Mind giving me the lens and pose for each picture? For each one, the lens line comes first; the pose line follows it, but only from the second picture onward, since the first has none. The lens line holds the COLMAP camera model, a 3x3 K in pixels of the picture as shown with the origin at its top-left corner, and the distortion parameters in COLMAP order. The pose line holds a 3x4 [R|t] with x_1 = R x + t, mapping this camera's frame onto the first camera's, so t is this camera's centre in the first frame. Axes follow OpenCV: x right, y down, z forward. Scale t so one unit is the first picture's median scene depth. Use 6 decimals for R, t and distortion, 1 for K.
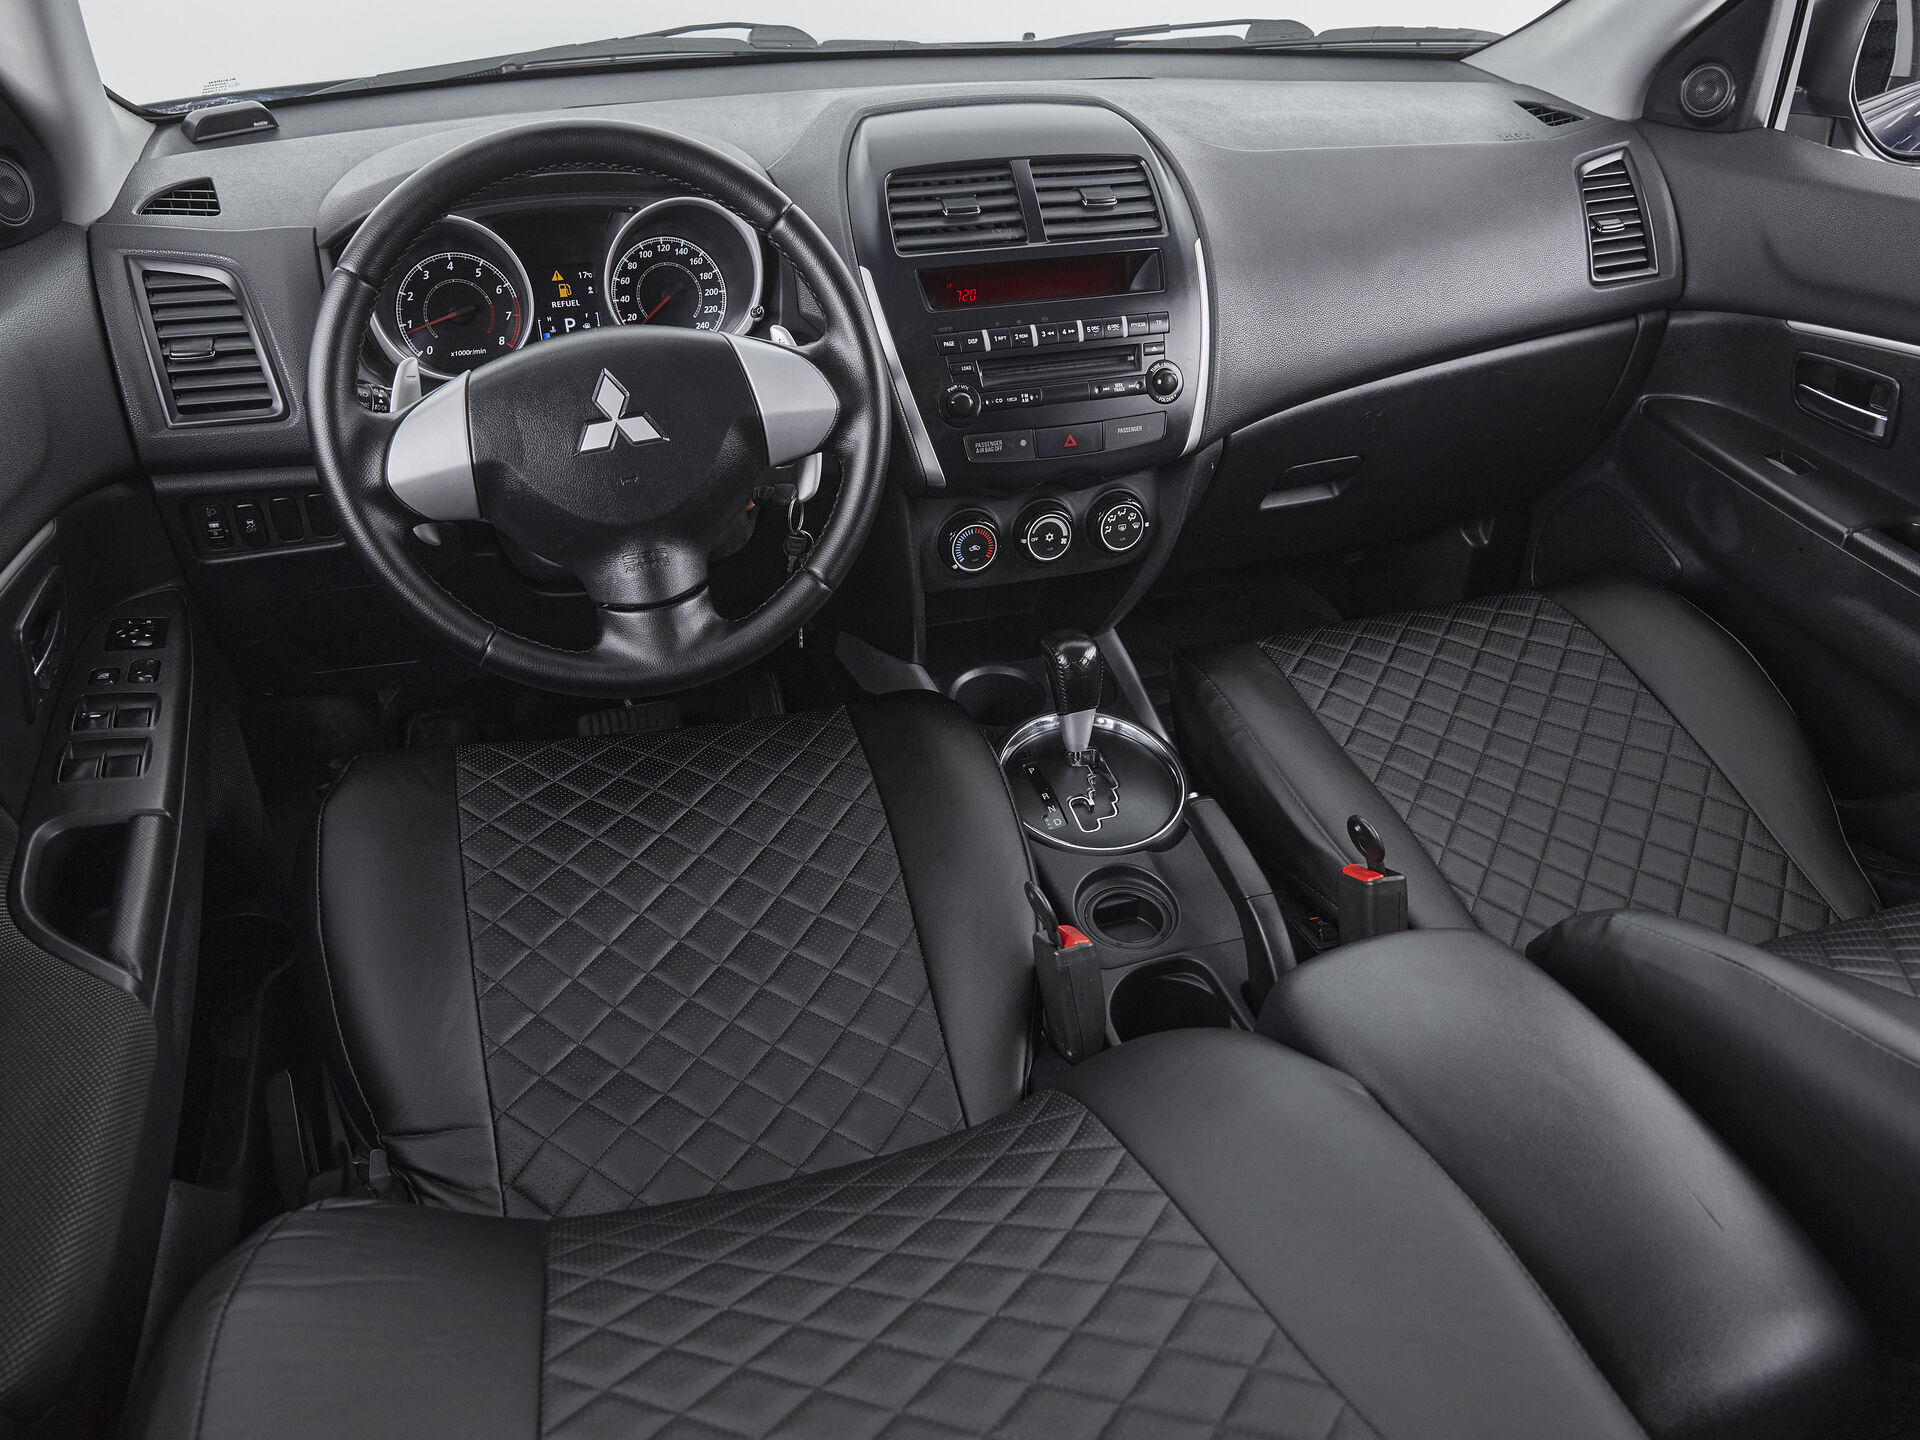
lens RADIAL K [[1447.6, 0, 968.6], [0, 1447.6, 726.7], [0, 0, 1]] dist [-0.006694, -0.004351]
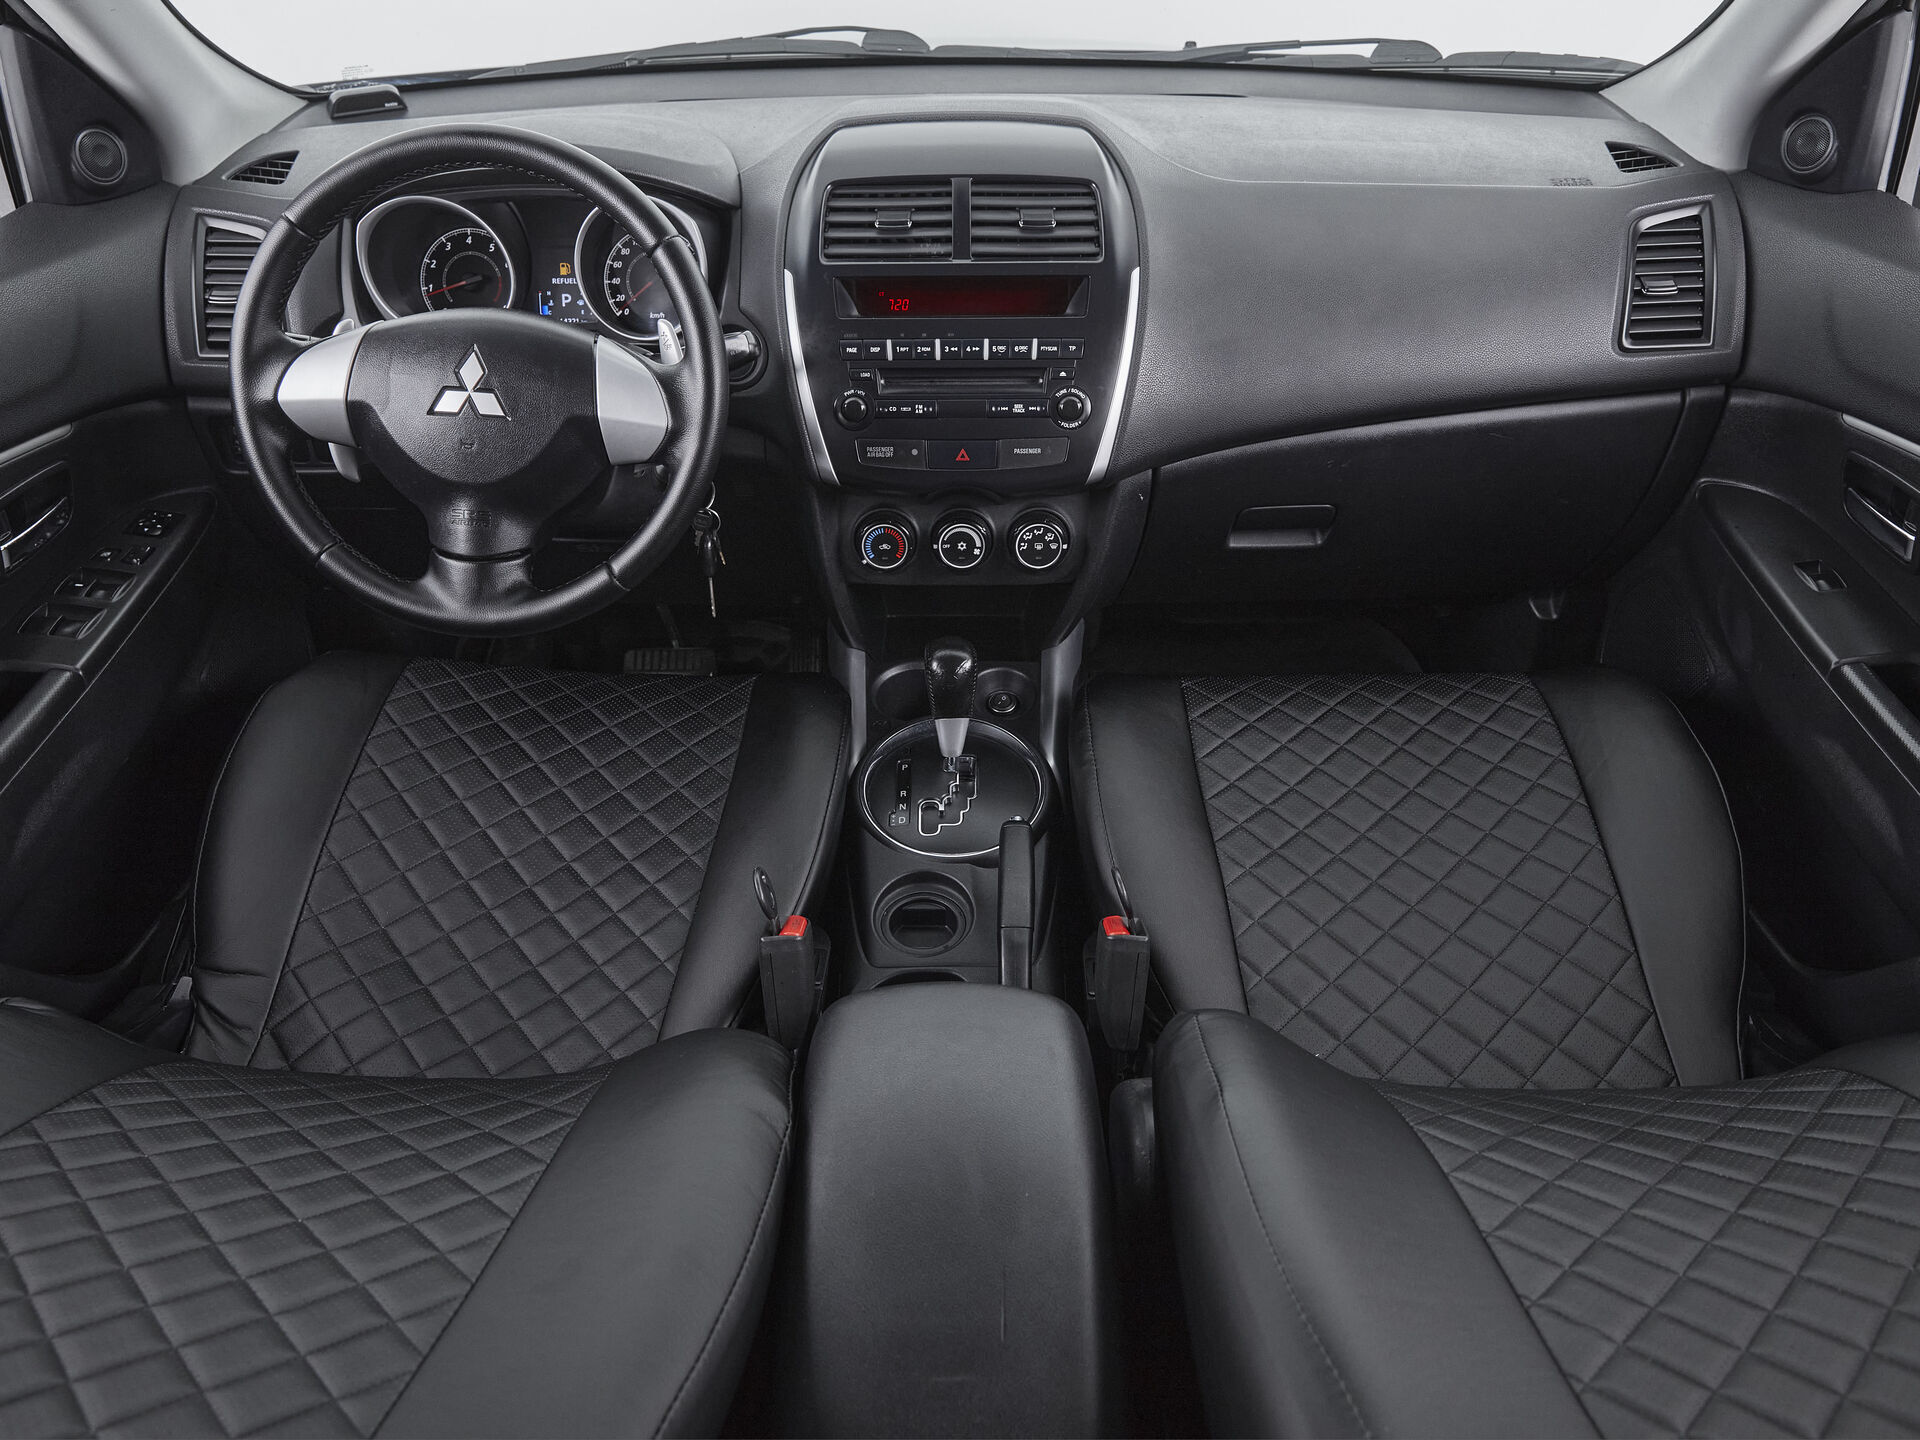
lens RADIAL K [[1420.6, 0, 962.1], [0, 1420.6, 712.0], [0, 0, 1]] dist [-0.009266, -0.003495]
pose [[0.946151, 0.166545, -0.277599, 0.359811], [-0.162938, 0.985972, 0.036185, -0.052335], [0.279732, 0.010995, 0.960015, 0.037211]]
